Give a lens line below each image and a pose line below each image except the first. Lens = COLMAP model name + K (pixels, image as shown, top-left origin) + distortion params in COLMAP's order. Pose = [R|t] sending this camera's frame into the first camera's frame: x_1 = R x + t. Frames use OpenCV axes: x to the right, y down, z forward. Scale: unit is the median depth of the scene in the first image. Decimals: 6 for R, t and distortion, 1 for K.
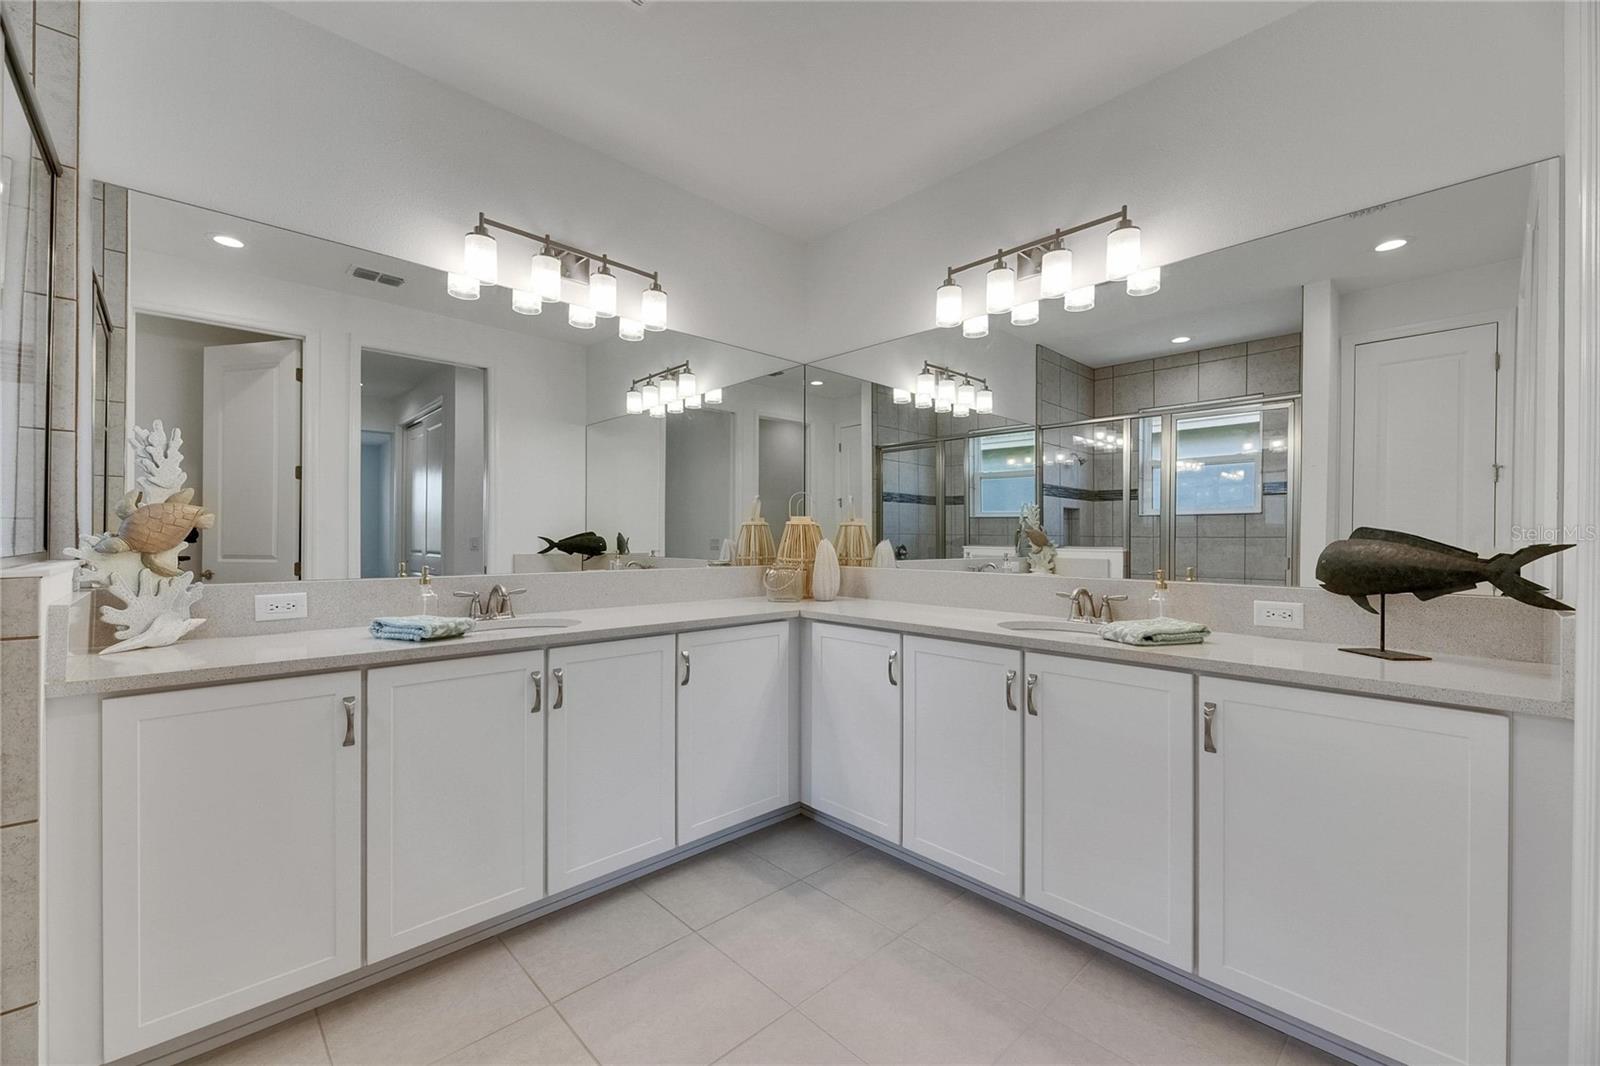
lens RADIAL K [[659.1, 0, 809.4], [0, 659.1, 540.7], [0, 0, 1]] dist [0.003366, -0.000097]
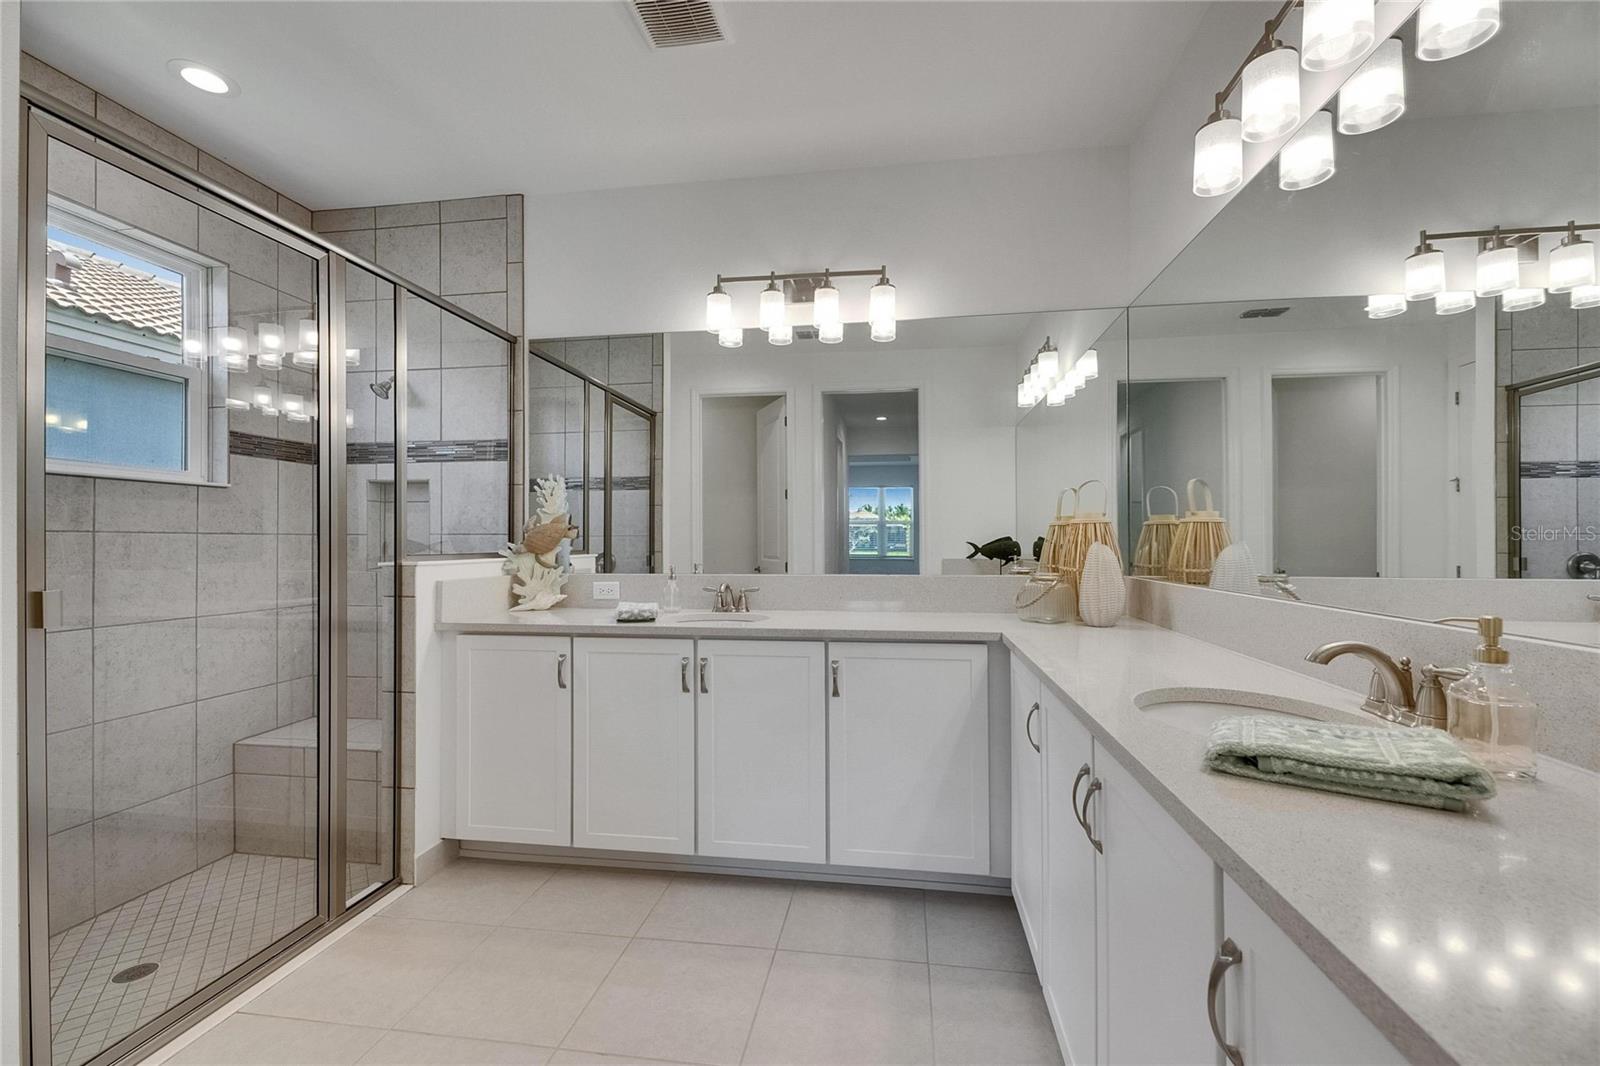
lens RADIAL K [[659.1, 0, 805.3], [0, 659.1, 543.9], [0, 0, 1]] dist [0.003366, -0.000097]
pose [[0.604621, -0.004757, -0.796499, 0.551028], [0.002025, 0.999988, -0.004435, 0.002074], [0.796511, 0.001068, 0.604624, 0.392255]]
